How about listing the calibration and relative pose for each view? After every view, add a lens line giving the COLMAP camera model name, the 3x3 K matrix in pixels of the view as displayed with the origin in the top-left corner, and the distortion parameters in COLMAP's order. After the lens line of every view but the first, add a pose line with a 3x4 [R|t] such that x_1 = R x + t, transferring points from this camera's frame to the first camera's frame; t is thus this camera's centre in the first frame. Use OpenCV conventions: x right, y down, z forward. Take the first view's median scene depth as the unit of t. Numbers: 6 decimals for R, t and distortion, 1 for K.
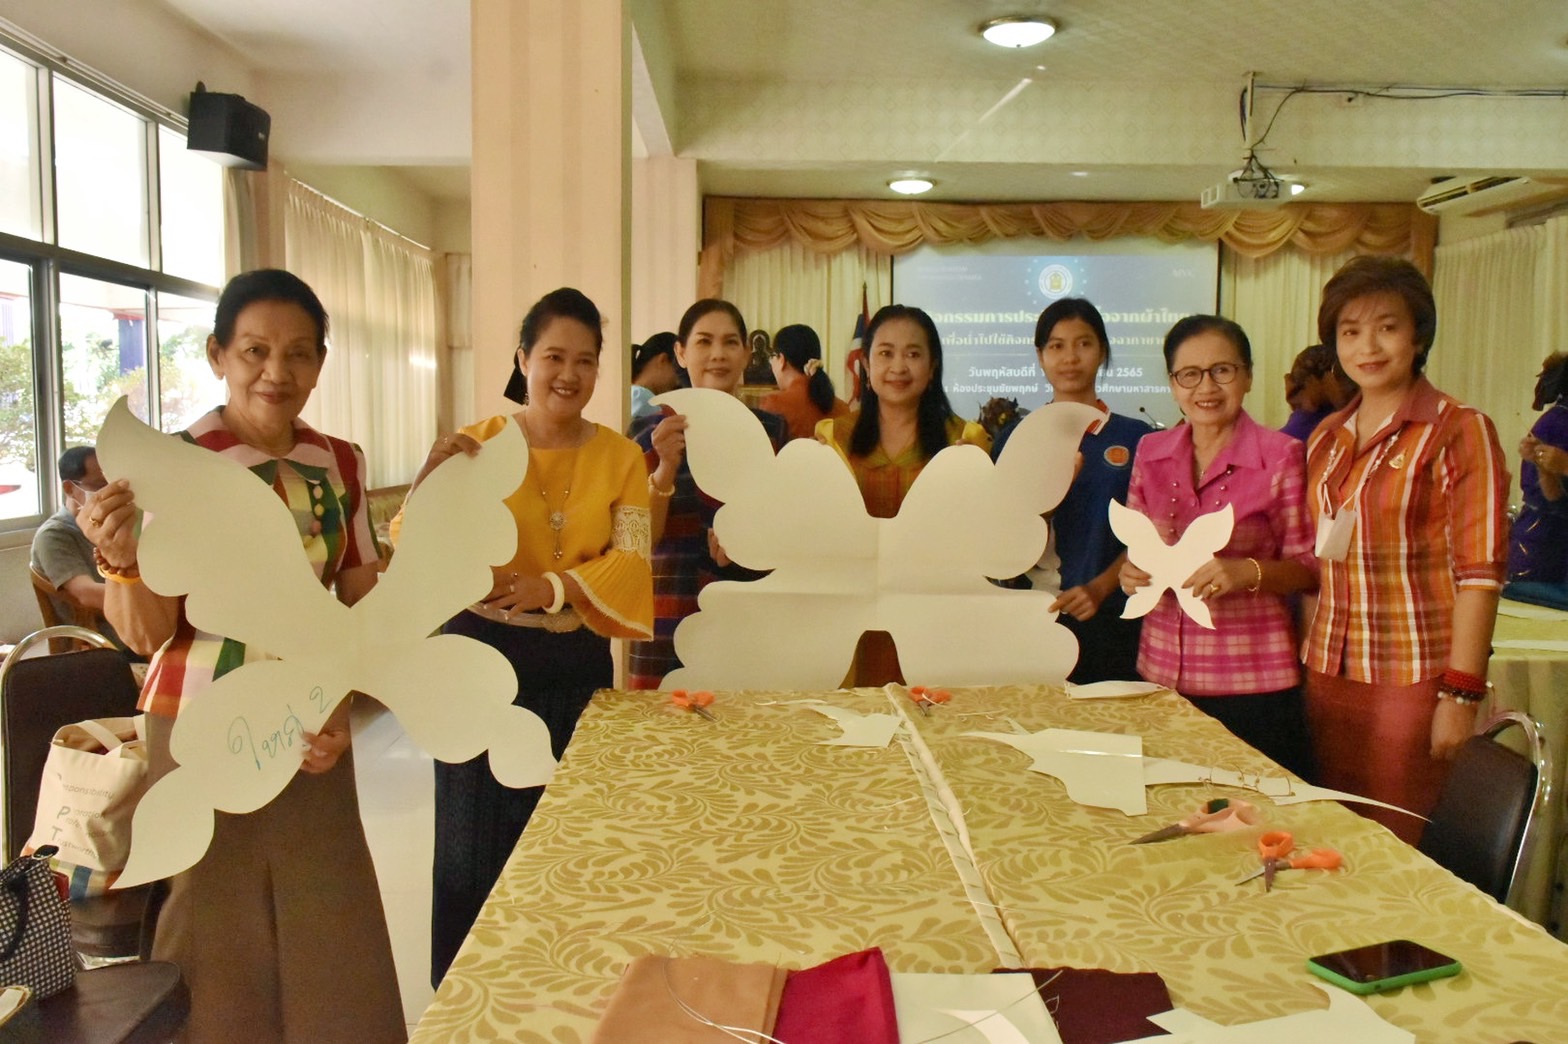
lens RADIAL K [[1323.2, 0, 786.4], [0, 1323.2, 523.2], [0, 0, 1]] dist [0.002600, -0.001832]
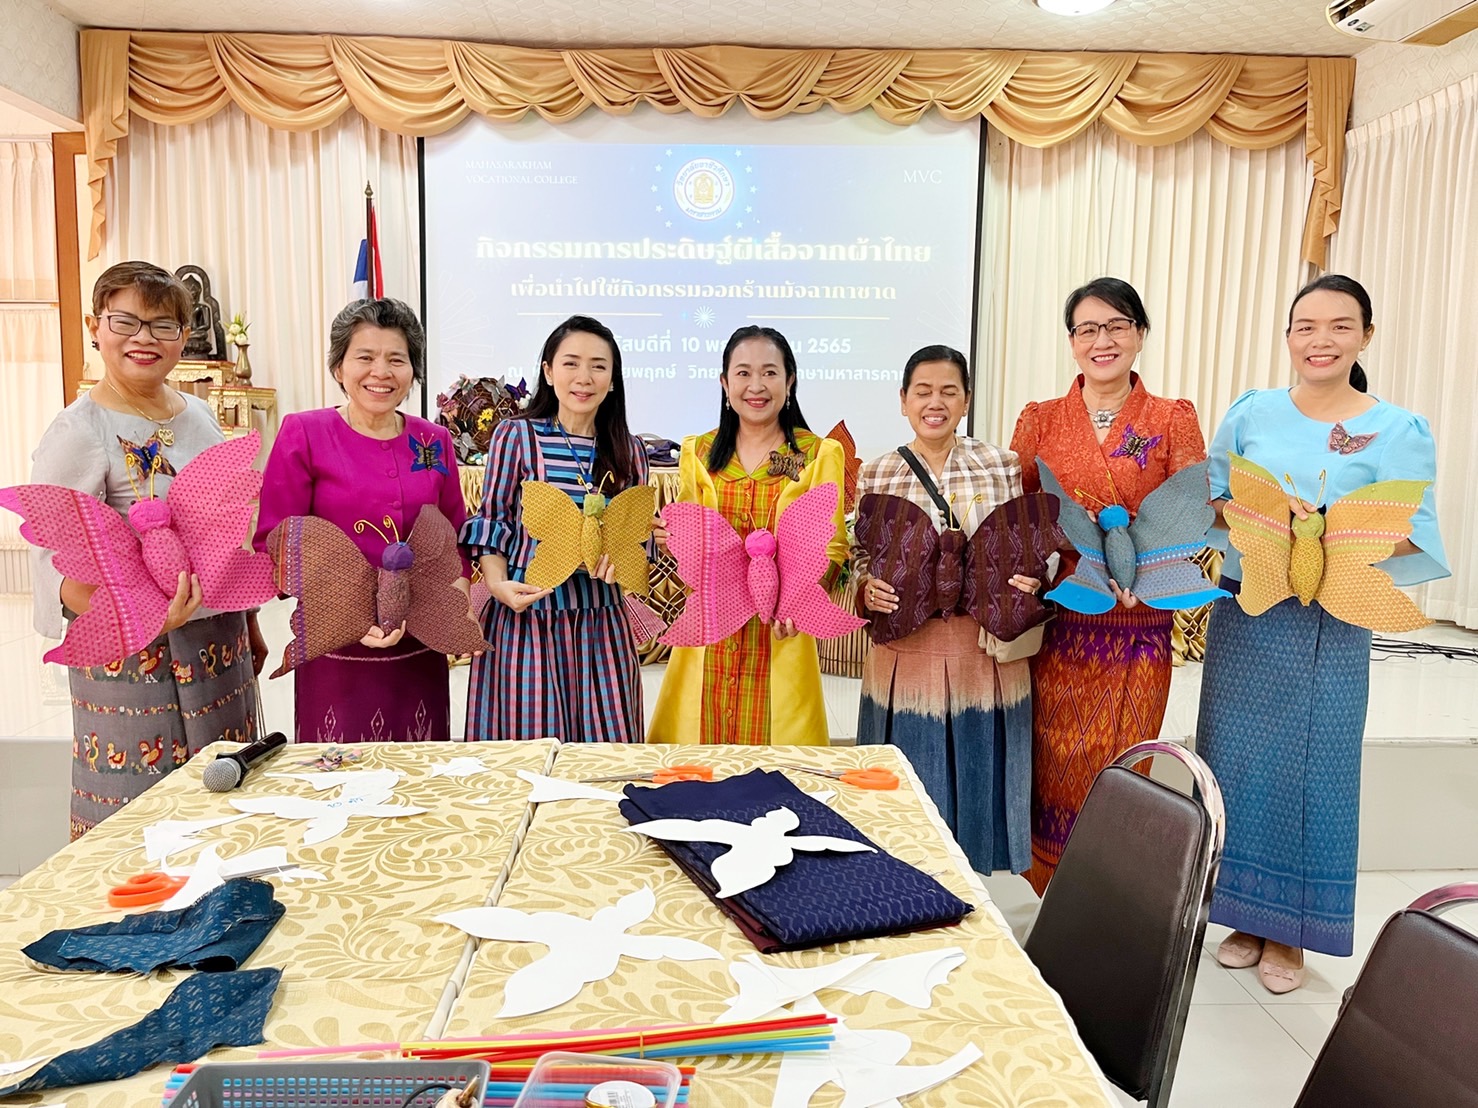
lens RADIAL K [[1142.7, 0, 744.4], [0, 1142.7, 554.9], [0, 0, 1]] dist [0.057090, -0.072899]
pose [[0.999907, 0.004732, 0.012781, 0.221018], [-0.005166, 0.999403, 0.034159, -0.038008], [-0.012611, -0.034222, 0.999335, 0.494017]]
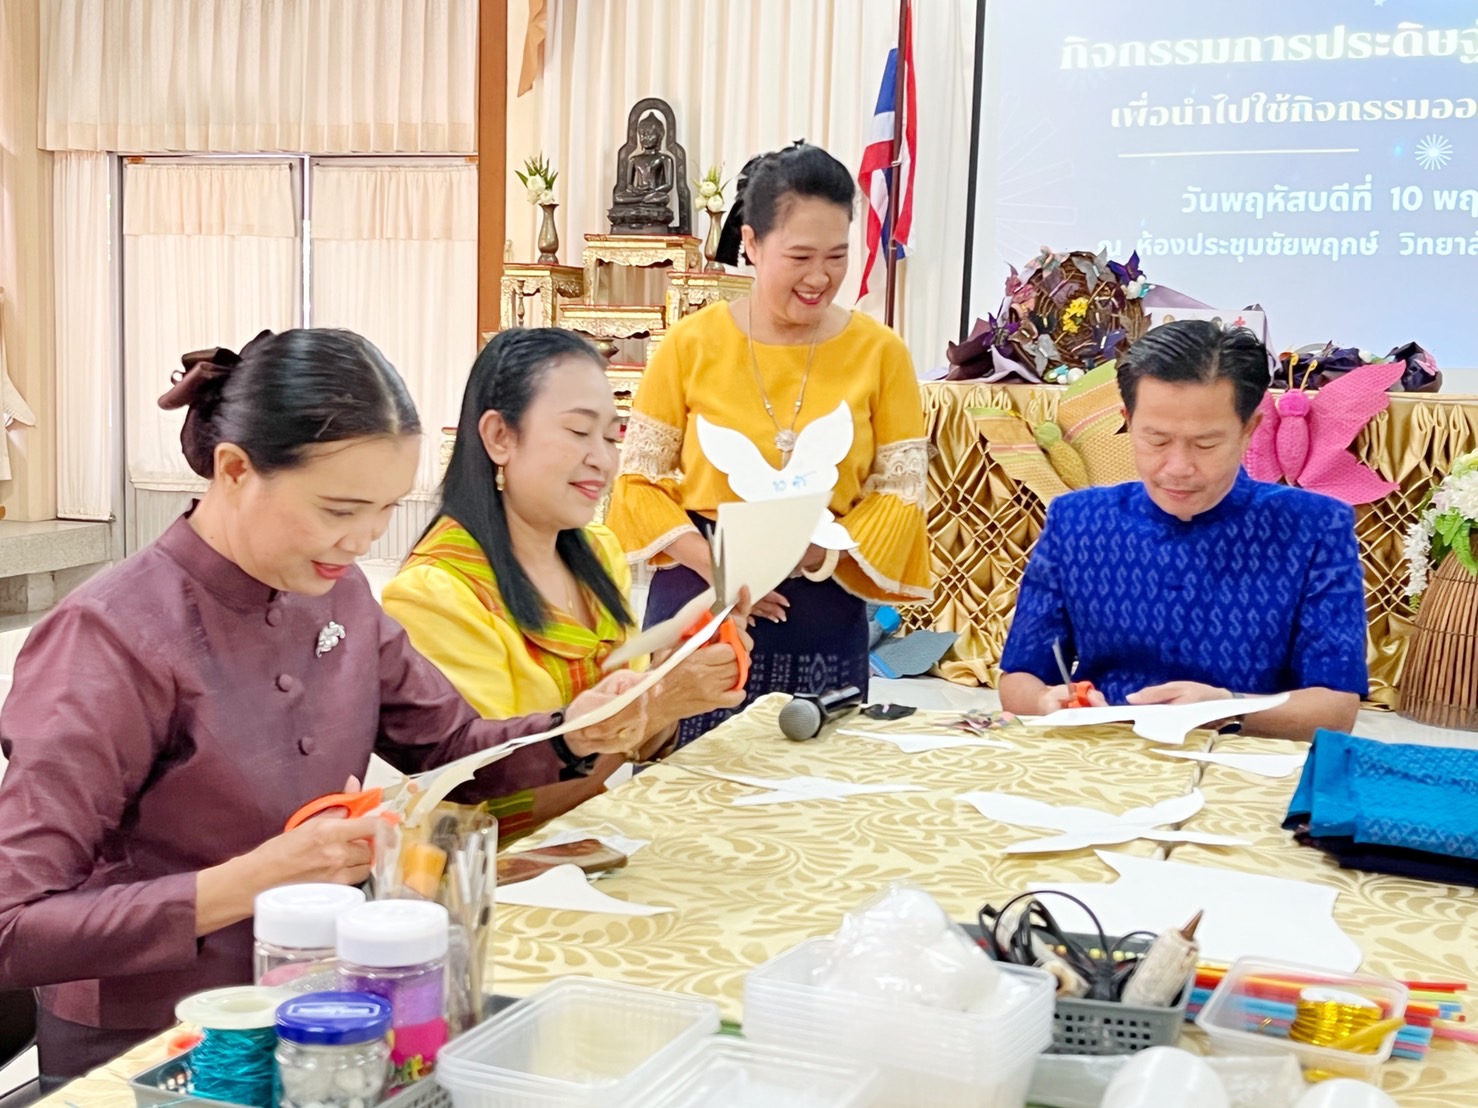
lens RADIAL K [[1965.7, 0, 746.7], [0, 1965.7, 562.0], [0, 0, 1]] dist [0.029793, 0.000000]
pose [[0.941313, 0.054578, -0.333092, 0.218004], [-0.045320, 0.998341, 0.035509, -0.028054], [0.334477, -0.018330, 0.942226, 0.450124]]
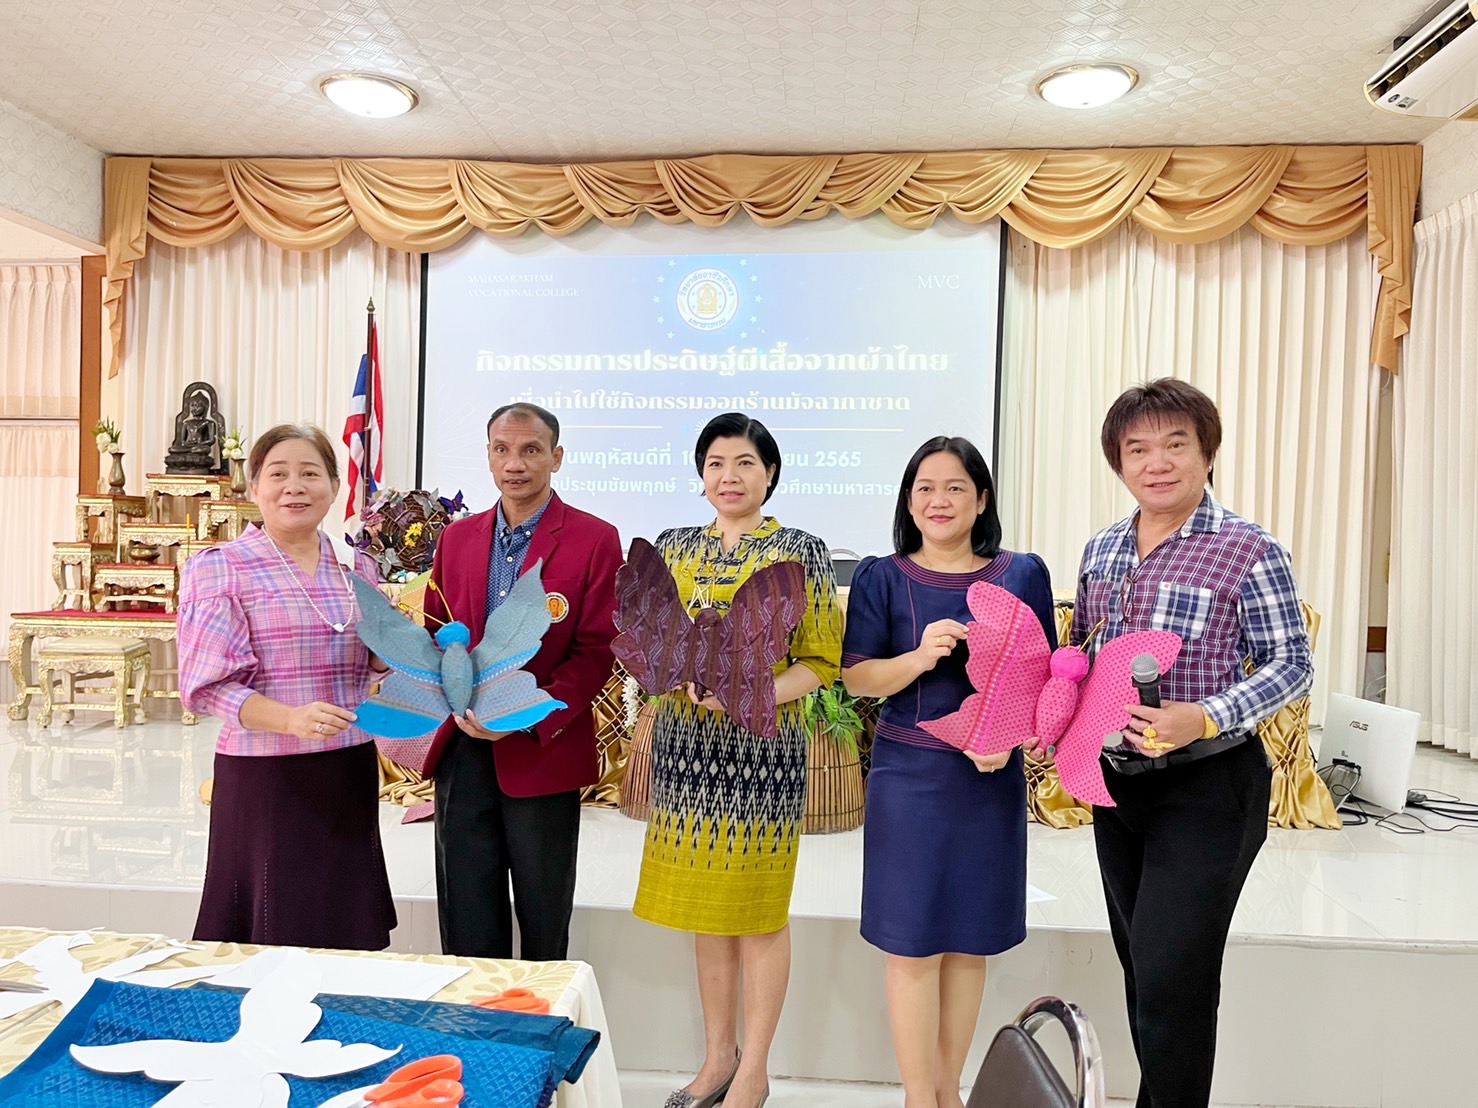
lens RADIAL K [[1138.4, 0, 734.9], [0, 1138.4, 560.0], [0, 0, 1]] dist [0.057862, -0.066865]
pose [[0.994126, 0.014985, -0.107182, 0.276086], [-0.021704, 0.997853, -0.061794, -0.041618], [0.106026, 0.063757, 0.992317, 0.534021]]
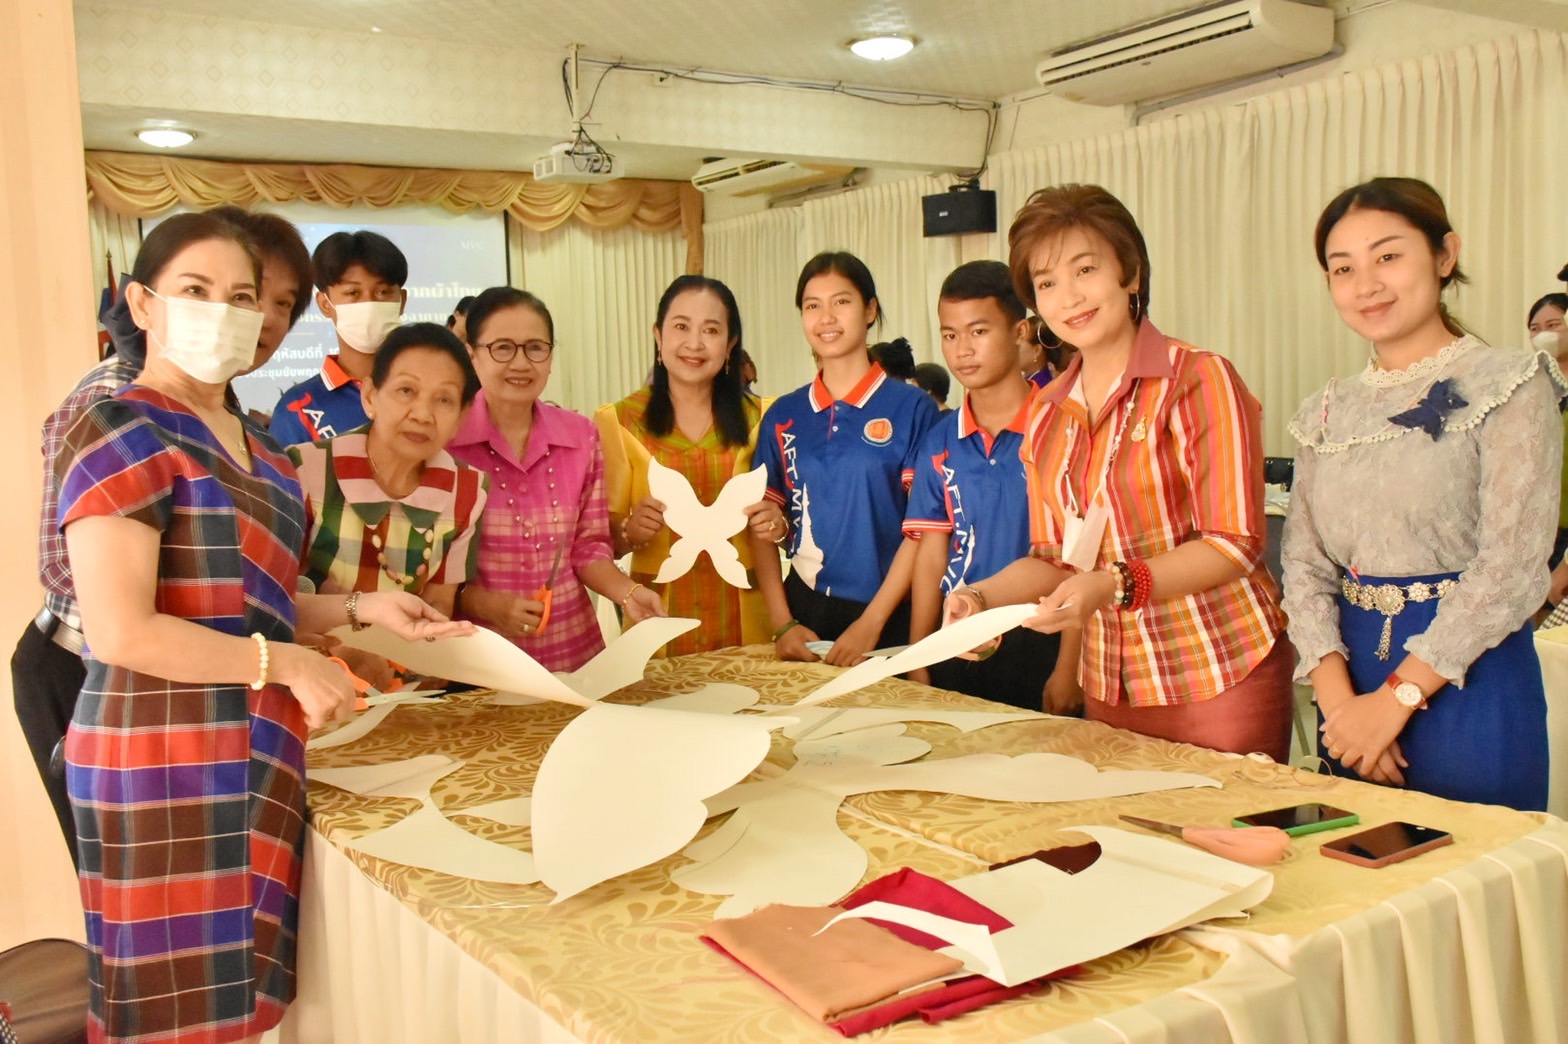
lens RADIAL K [[1444.5, 0, 776.4], [0, 1444.5, 526.8], [0, 0, 1]] dist [0.005041, 0.000000]
pose [[0.850558, -0.085316, 0.518914, -0.071657], [0.081567, 0.996213, 0.030092, -0.000862], [-0.519517, 0.016731, 0.854296, 0.002515]]
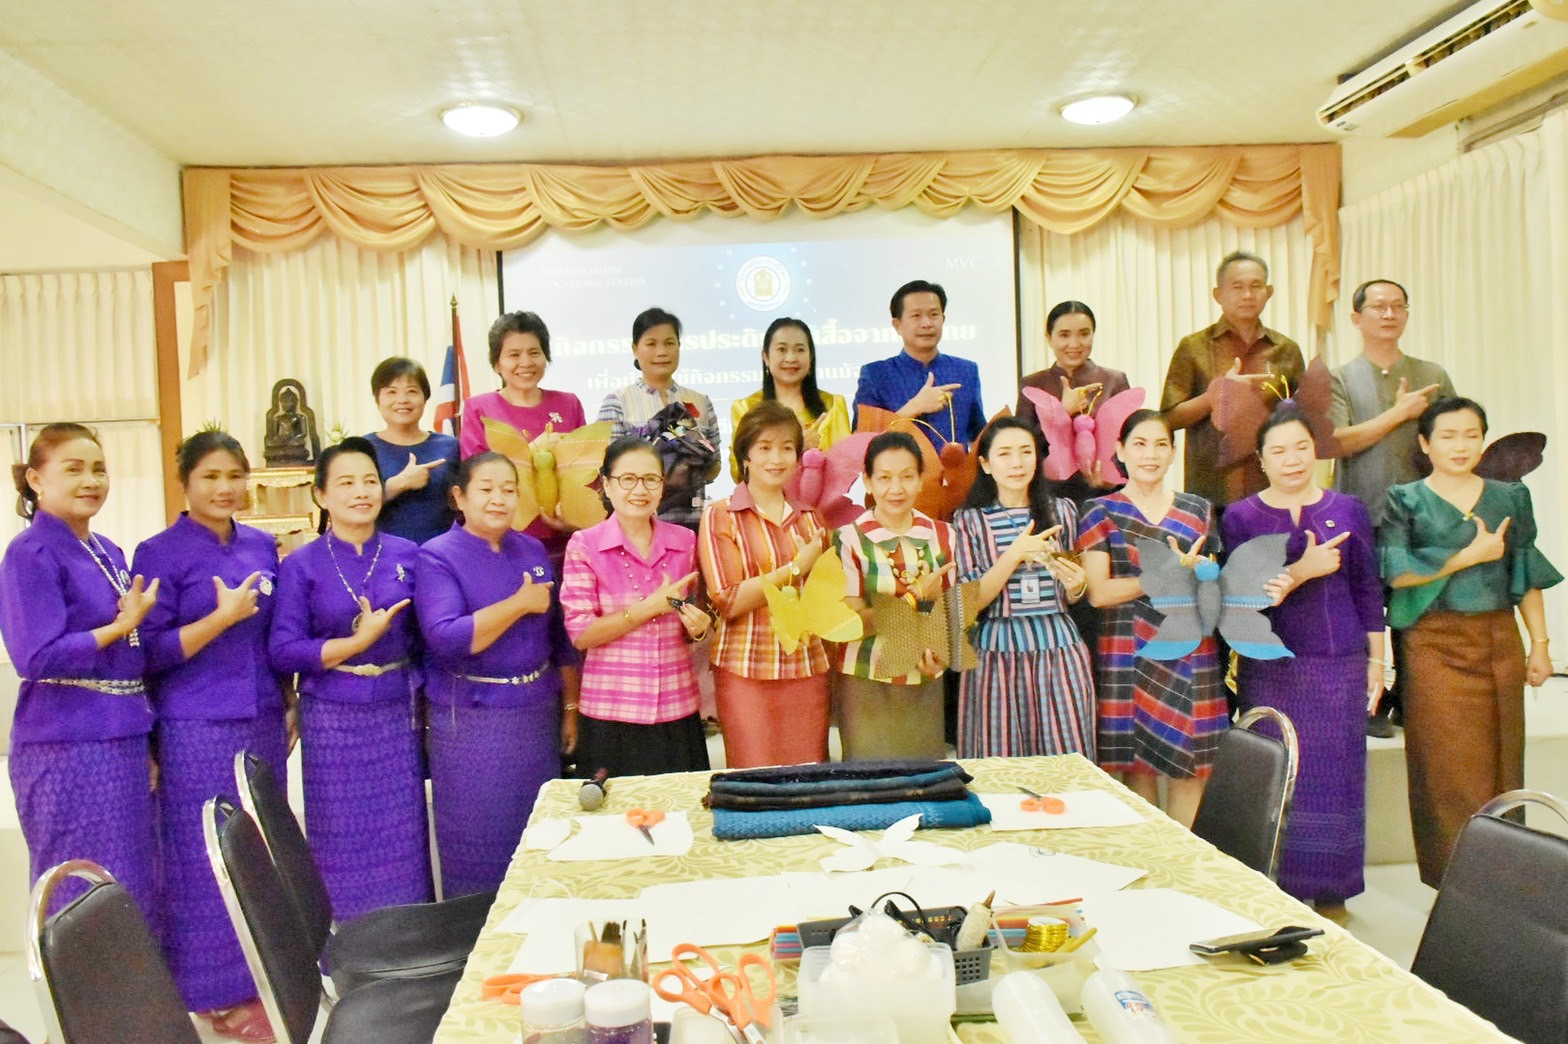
lens RADIAL K [[1209.4, 0, 778.3], [0, 1209.4, 525.5], [0, 0, 1]] dist [-0.018419, 0.004594]
pose [[0.997632, -0.048318, 0.048944, 0.180982], [0.050778, 0.997440, -0.050346, -0.038007], [-0.046386, 0.052712, 0.997532, 0.437384]]
